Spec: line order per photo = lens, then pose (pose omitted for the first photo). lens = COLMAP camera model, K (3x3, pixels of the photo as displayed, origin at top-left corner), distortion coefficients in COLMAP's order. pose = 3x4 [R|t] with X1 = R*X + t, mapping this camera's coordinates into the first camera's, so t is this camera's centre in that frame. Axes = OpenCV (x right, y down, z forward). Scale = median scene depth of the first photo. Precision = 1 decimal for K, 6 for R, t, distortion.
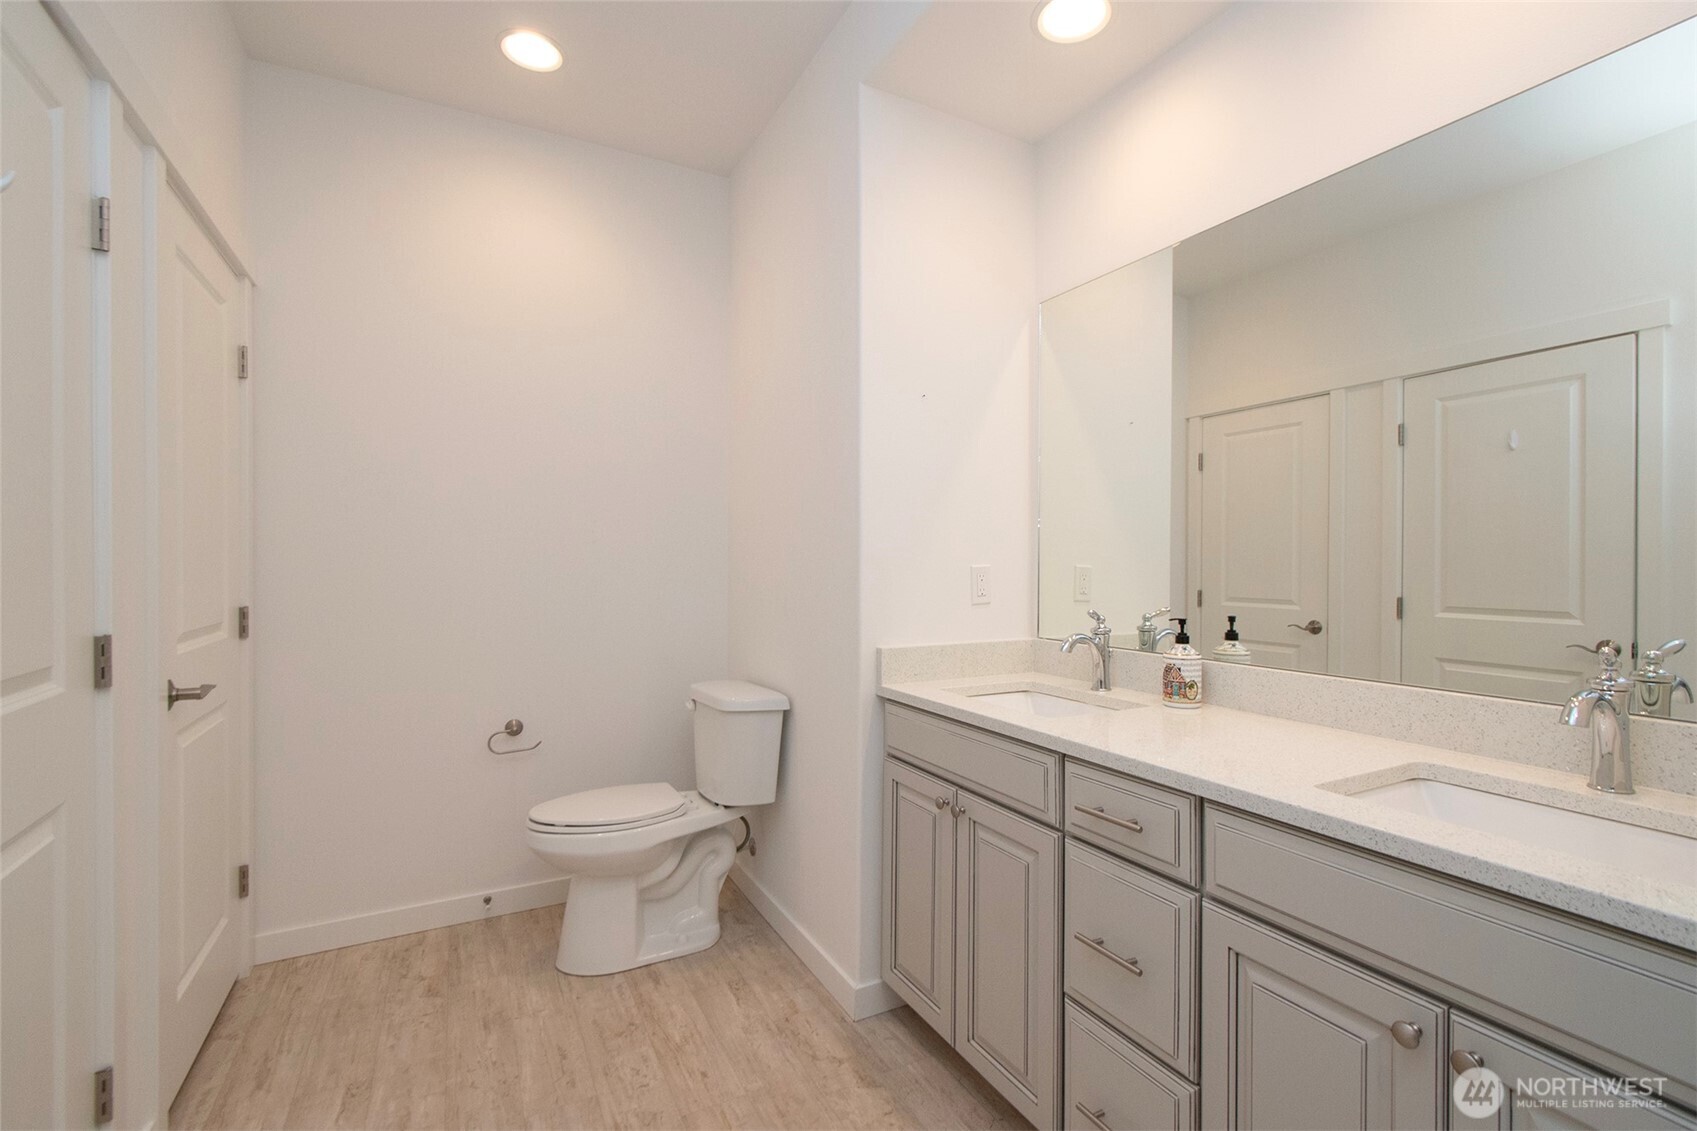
lens RADIAL K [[766.4, 0, 842.5], [0, 766.4, 578.0], [0, 0, 1]] dist [0.101476, -0.000170]
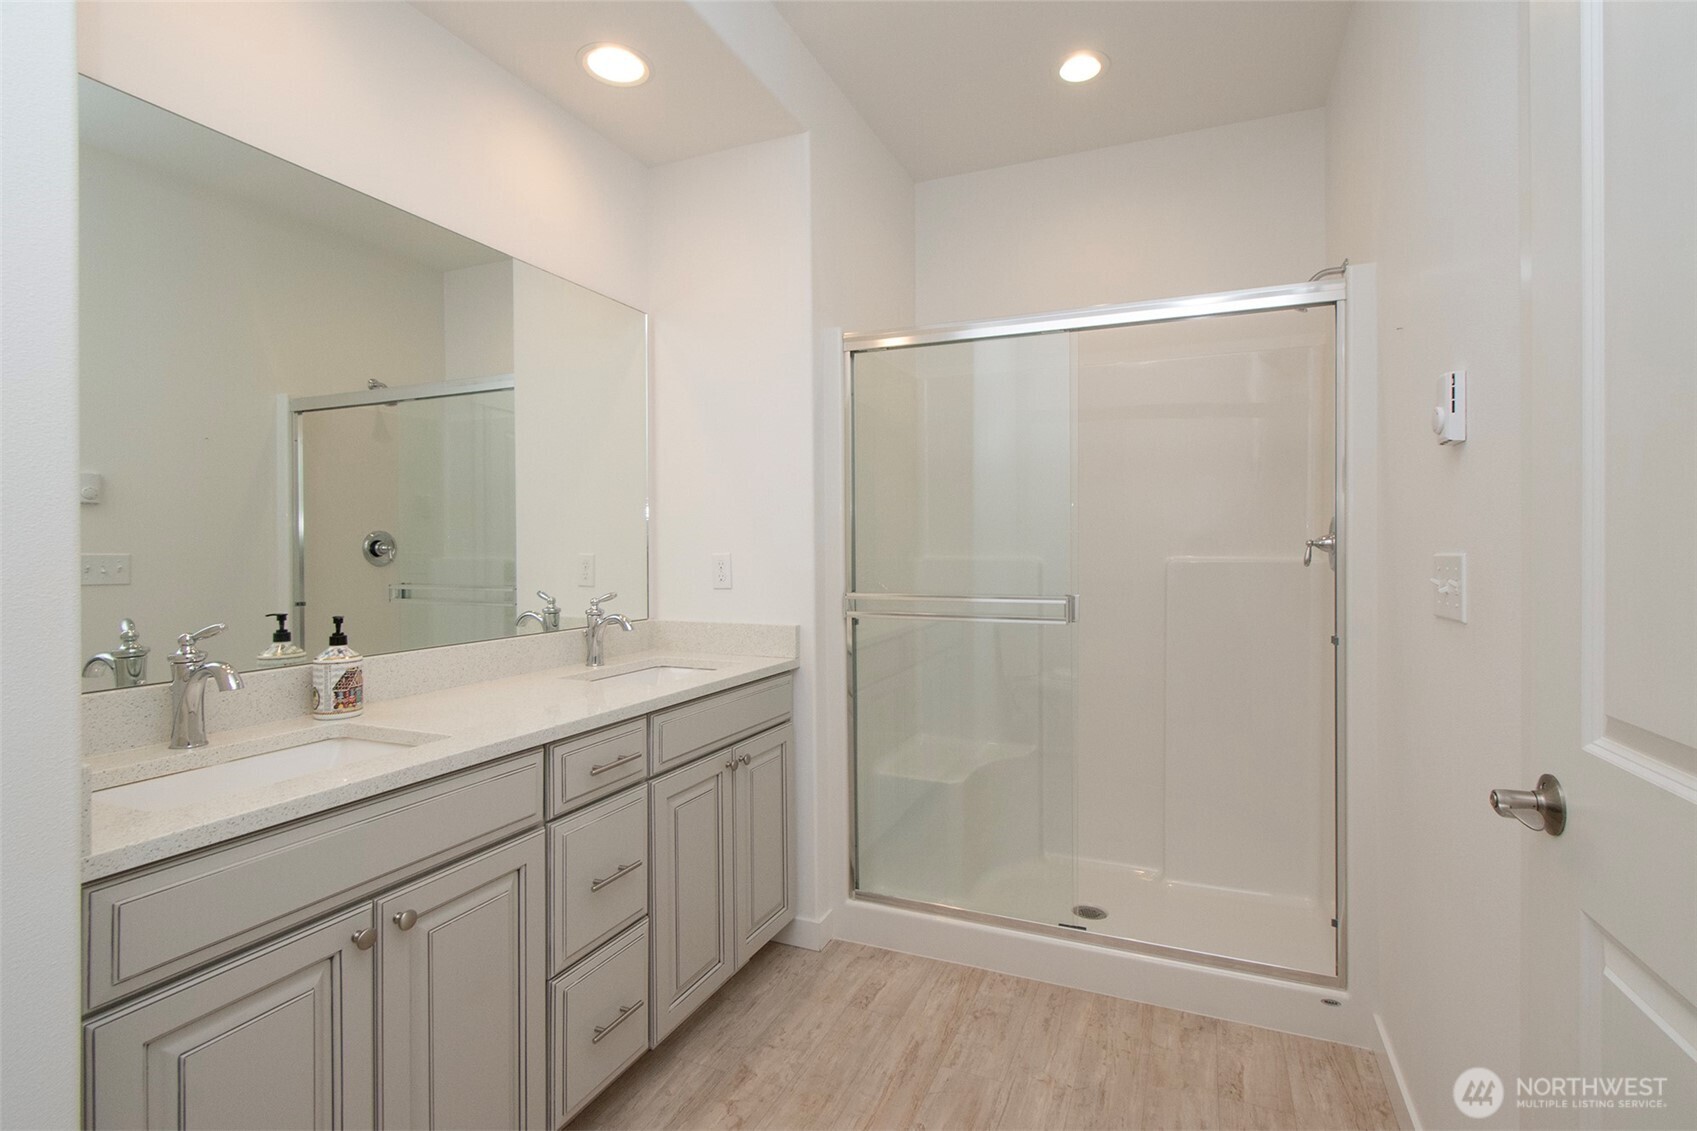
lens RADIAL K [[768.6, 0, 848.5], [0, 768.6, 565.5], [0, 0, 1]] dist [-0.002896, -0.000200]
pose [[-0.631632, -0.020249, 0.775004, -0.795716], [0.004660, 0.999542, 0.029913, -0.023765], [-0.775254, 0.022505, -0.631248, 1.528276]]
